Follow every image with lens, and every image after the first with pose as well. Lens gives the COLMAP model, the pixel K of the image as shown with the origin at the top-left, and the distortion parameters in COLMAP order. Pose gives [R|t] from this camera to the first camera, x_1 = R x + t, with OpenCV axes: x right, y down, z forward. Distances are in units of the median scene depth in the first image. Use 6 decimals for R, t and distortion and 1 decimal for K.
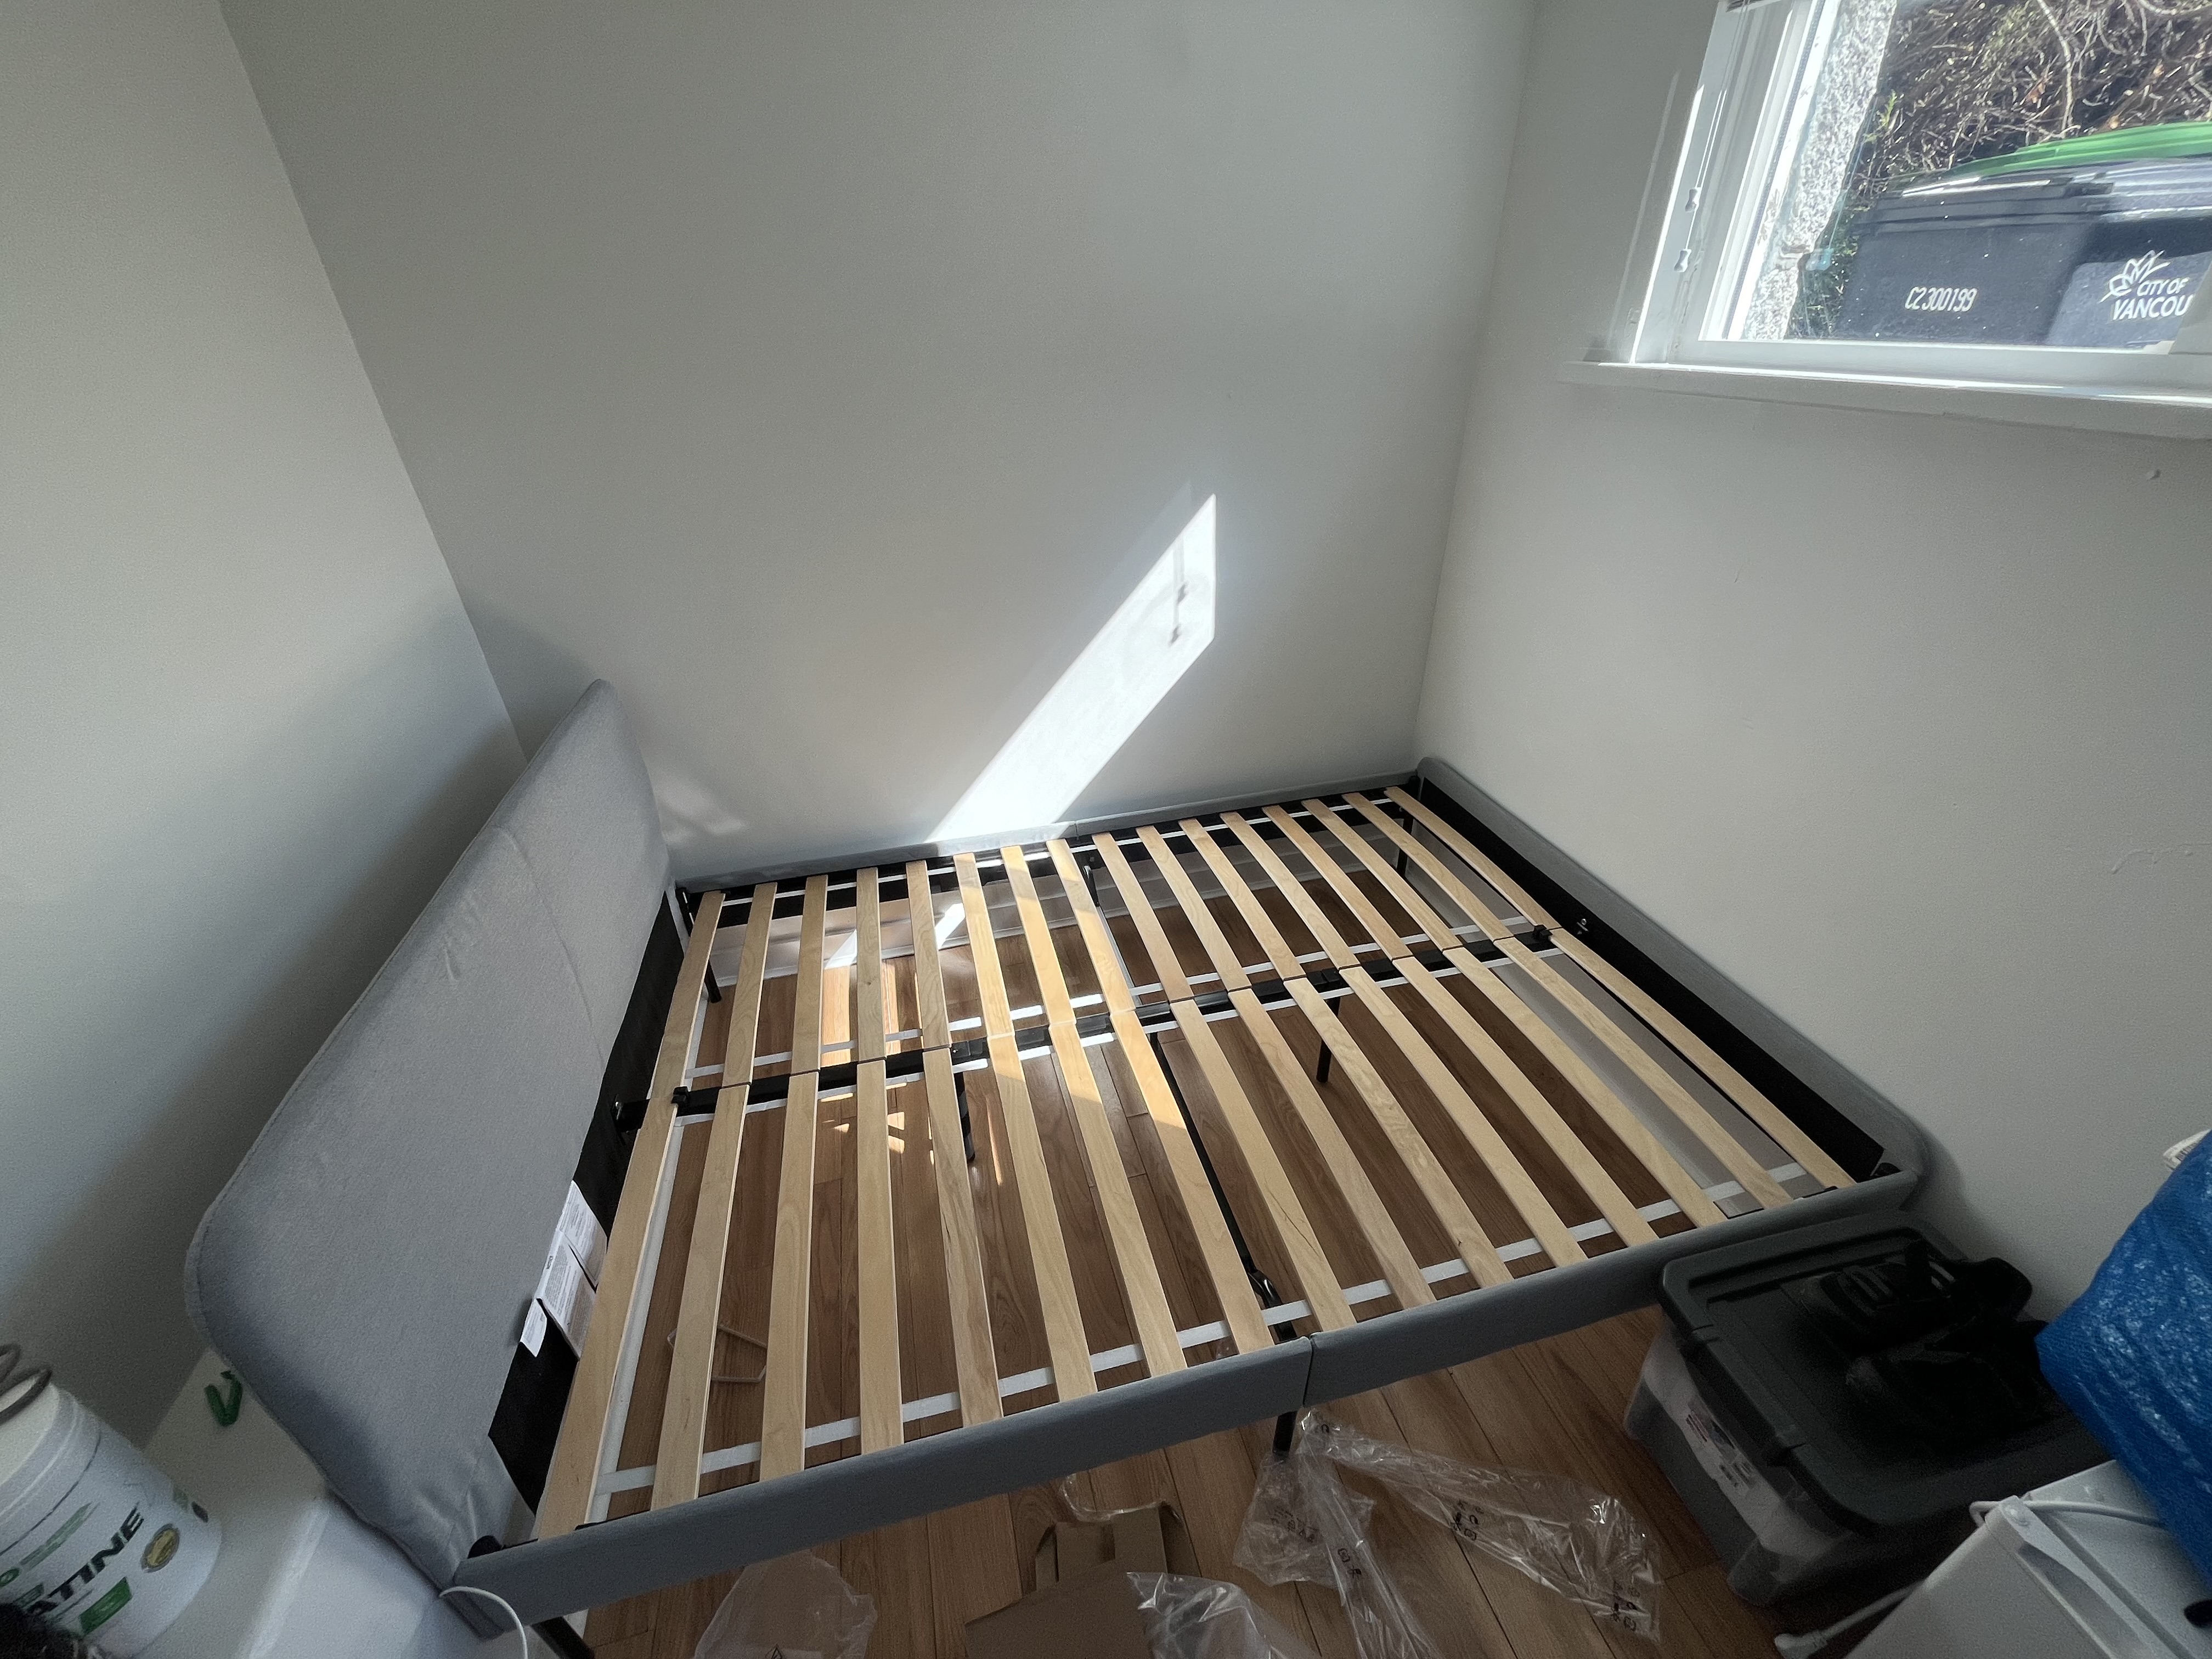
lens RADIAL K [[890.4, 0, 1106.0], [0, 890.4, 829.5], [0, 0, 1]] dist [-0.010395, 0.000425]
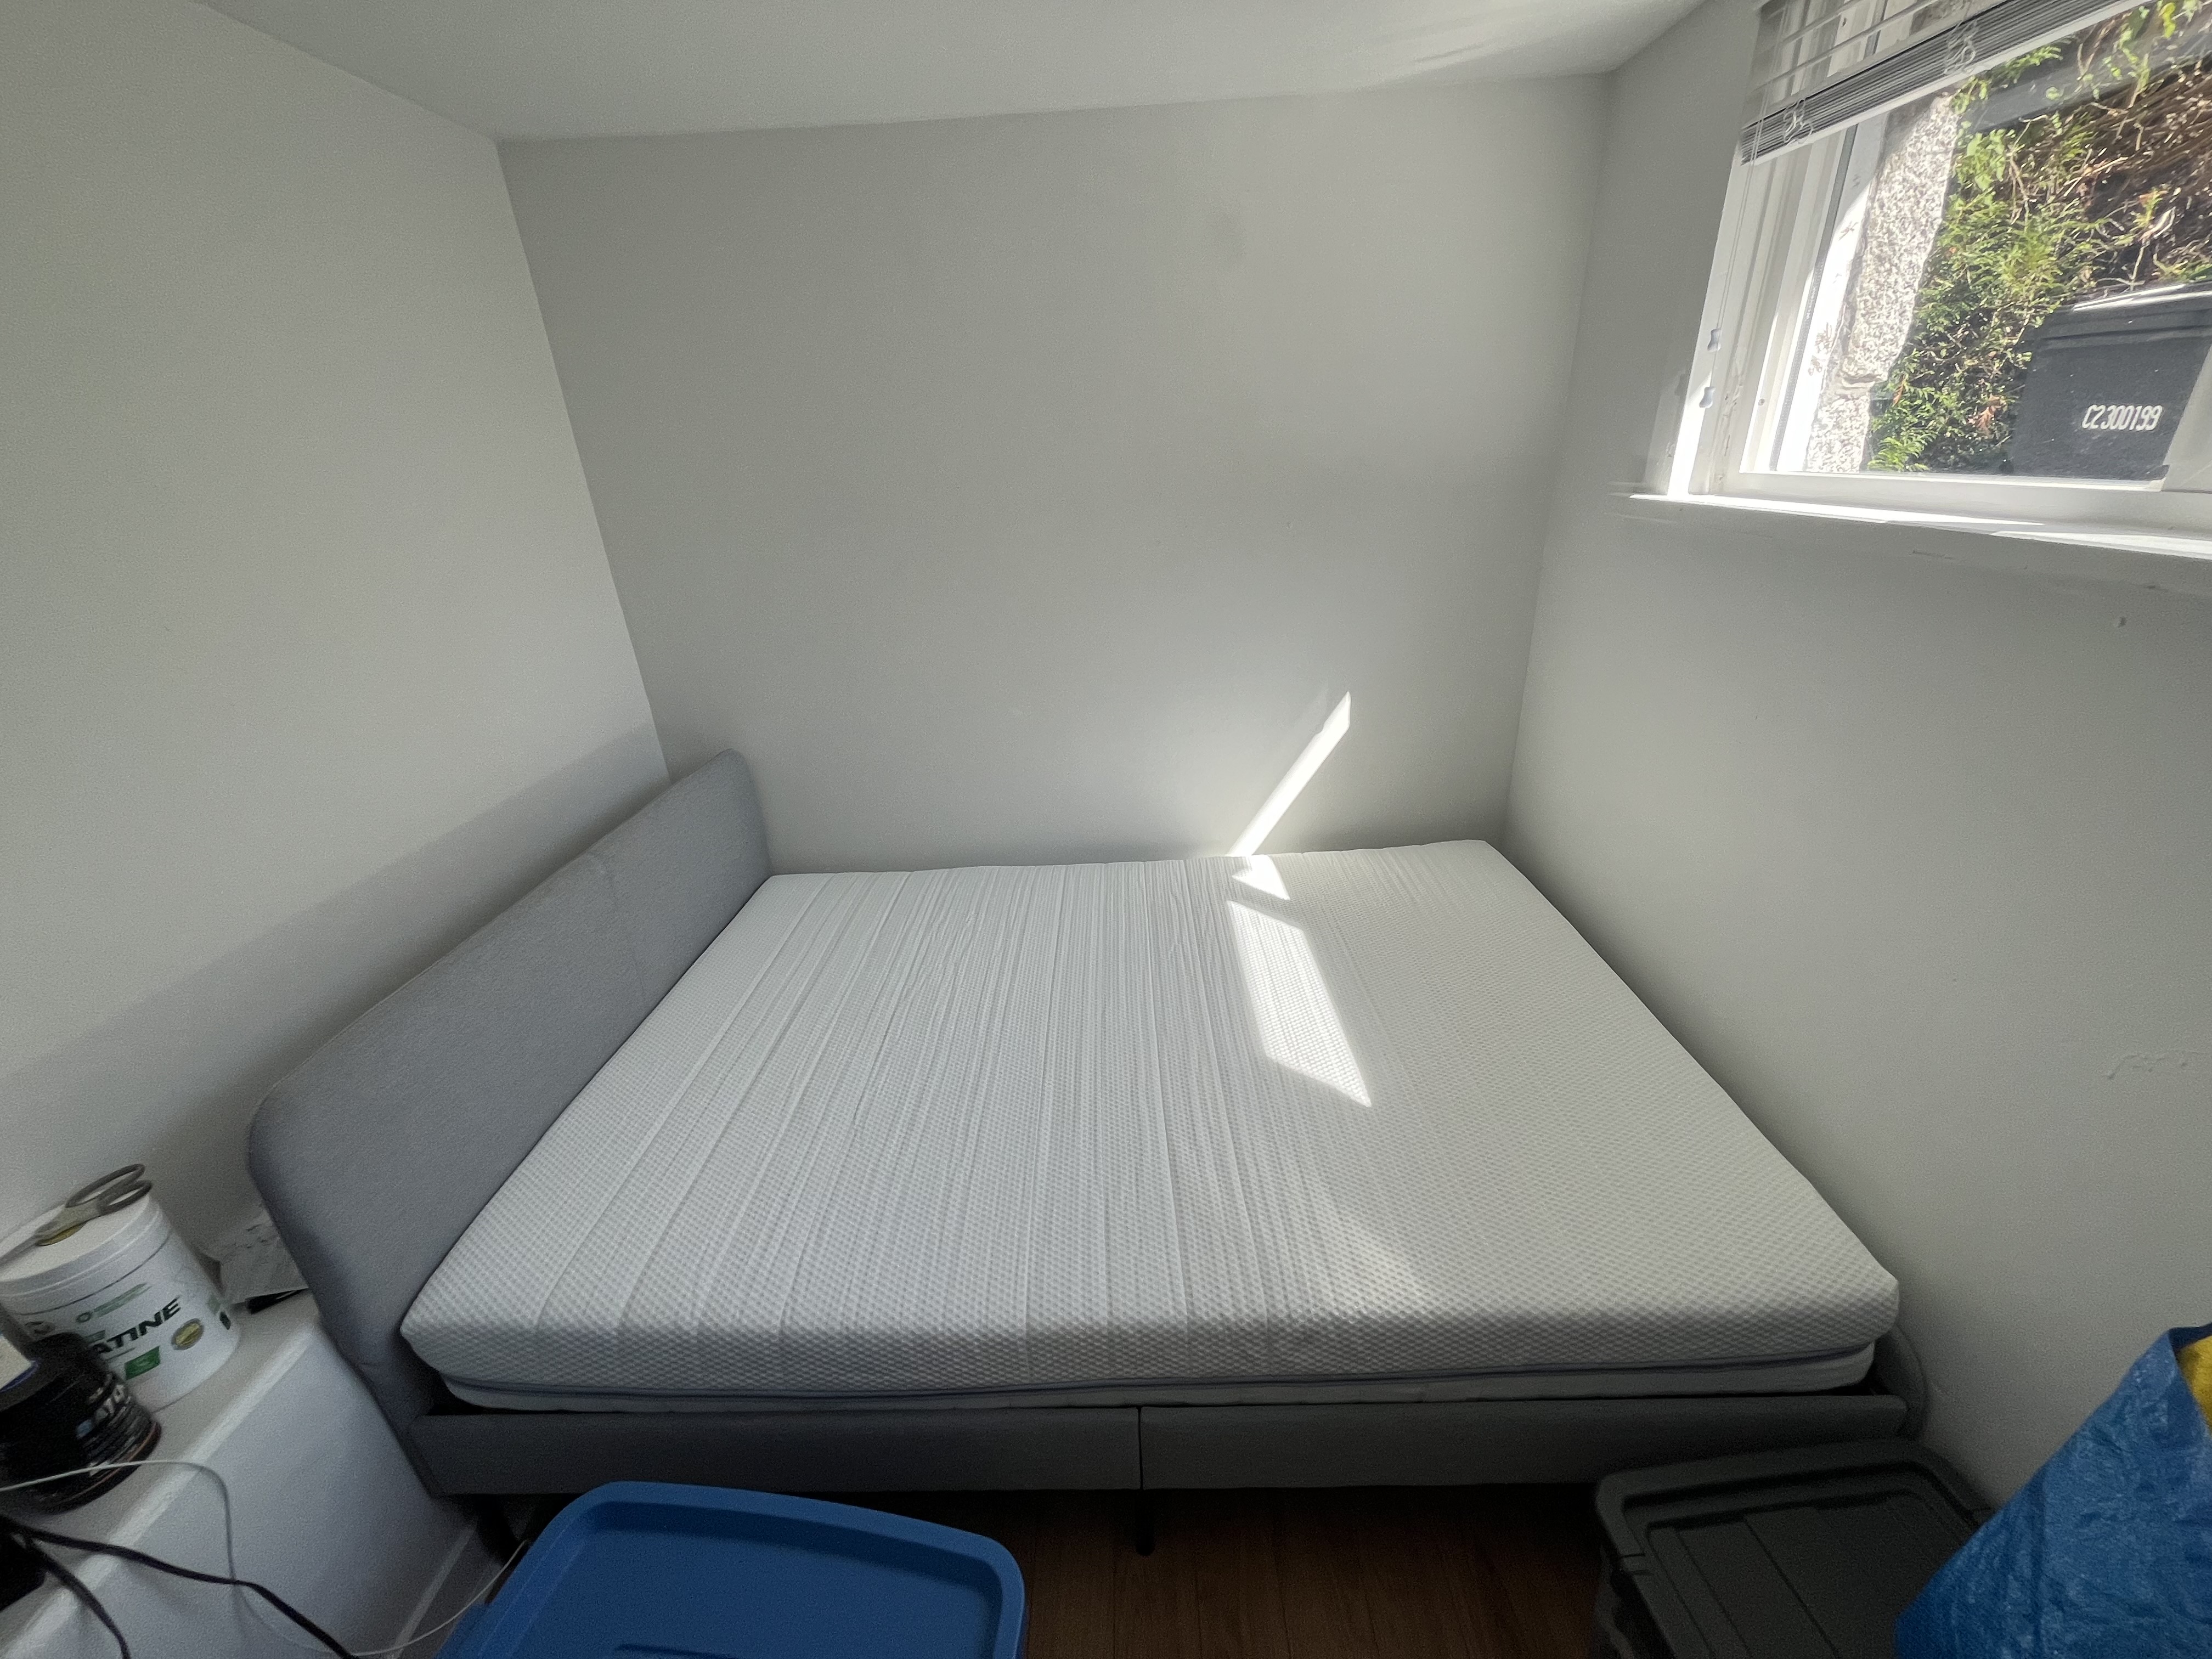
lens RADIAL K [[890.4, 0, 1106.0], [0, 890.4, 829.5], [0, 0, 1]] dist [-0.010395, 0.000425]
pose [[0.966052, 0.080423, -0.245509, 0.281683], [-0.107168, 0.989441, -0.097576, 0.000446], [0.235070, 0.120575, 0.964471, -0.048936]]
